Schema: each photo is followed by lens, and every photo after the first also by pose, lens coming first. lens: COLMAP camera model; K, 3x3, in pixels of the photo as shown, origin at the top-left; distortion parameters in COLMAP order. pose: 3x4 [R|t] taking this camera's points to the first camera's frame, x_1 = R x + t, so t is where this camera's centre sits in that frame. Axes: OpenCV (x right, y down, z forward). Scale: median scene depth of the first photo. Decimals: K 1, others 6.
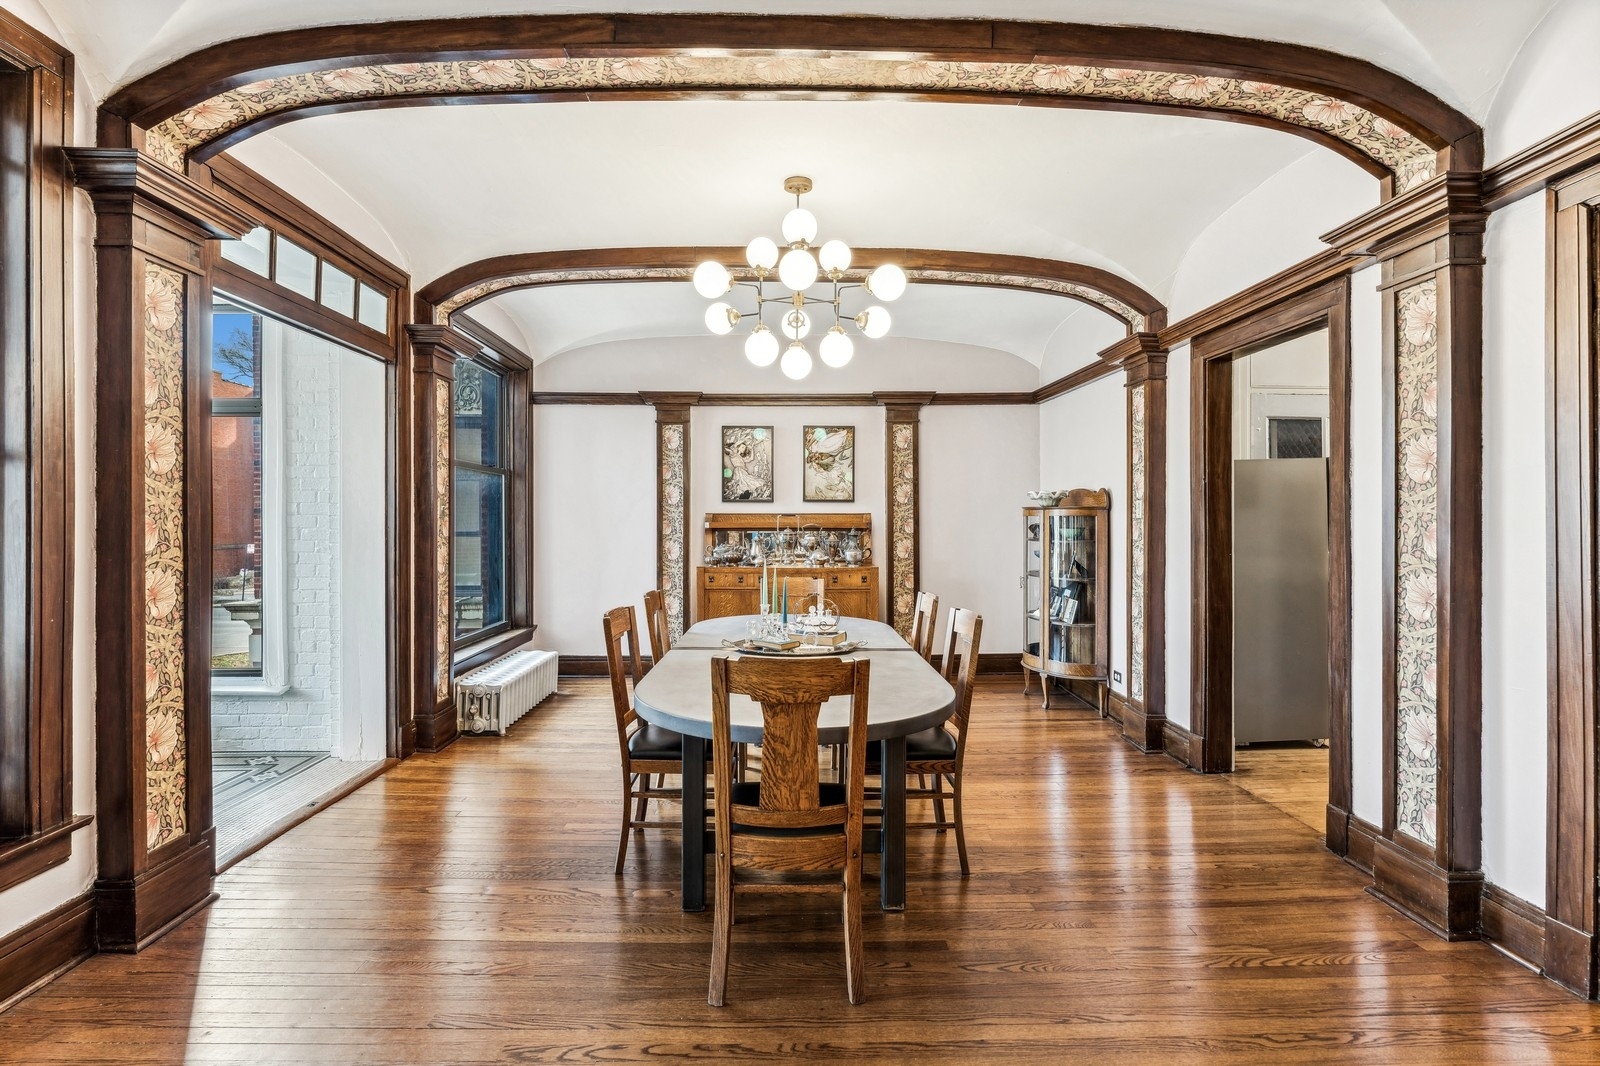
lens RADIAL K [[734.0, 0, 802.6], [0, 734.0, 519.7], [0, 0, 1]] dist [-0.001714, 0.000999]
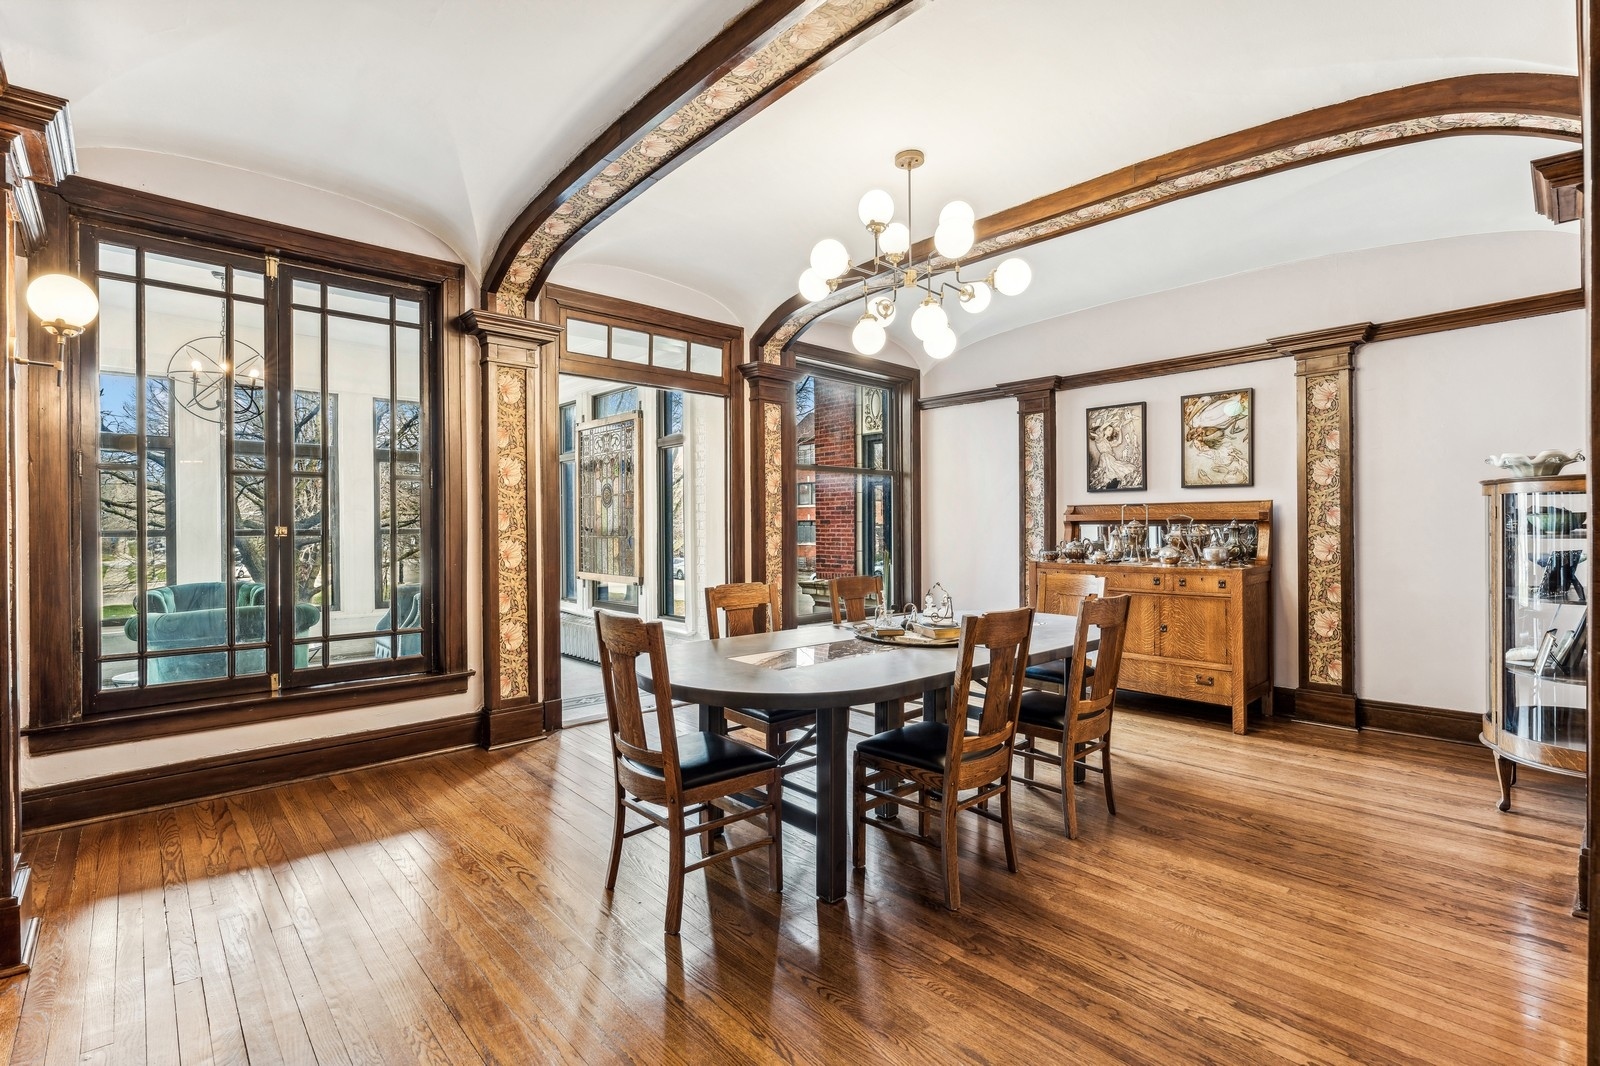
lens RADIAL K [[734.0, 0, 798.5], [0, 734.0, 529.9], [0, 0, 1]] dist [-0.001714, 0.000999]
pose [[0.664137, 0.000441, -0.747611, 0.335040], [0.006907, 0.999954, 0.006726, 0.013534], [0.747579, -0.009630, 0.664103, 0.131690]]
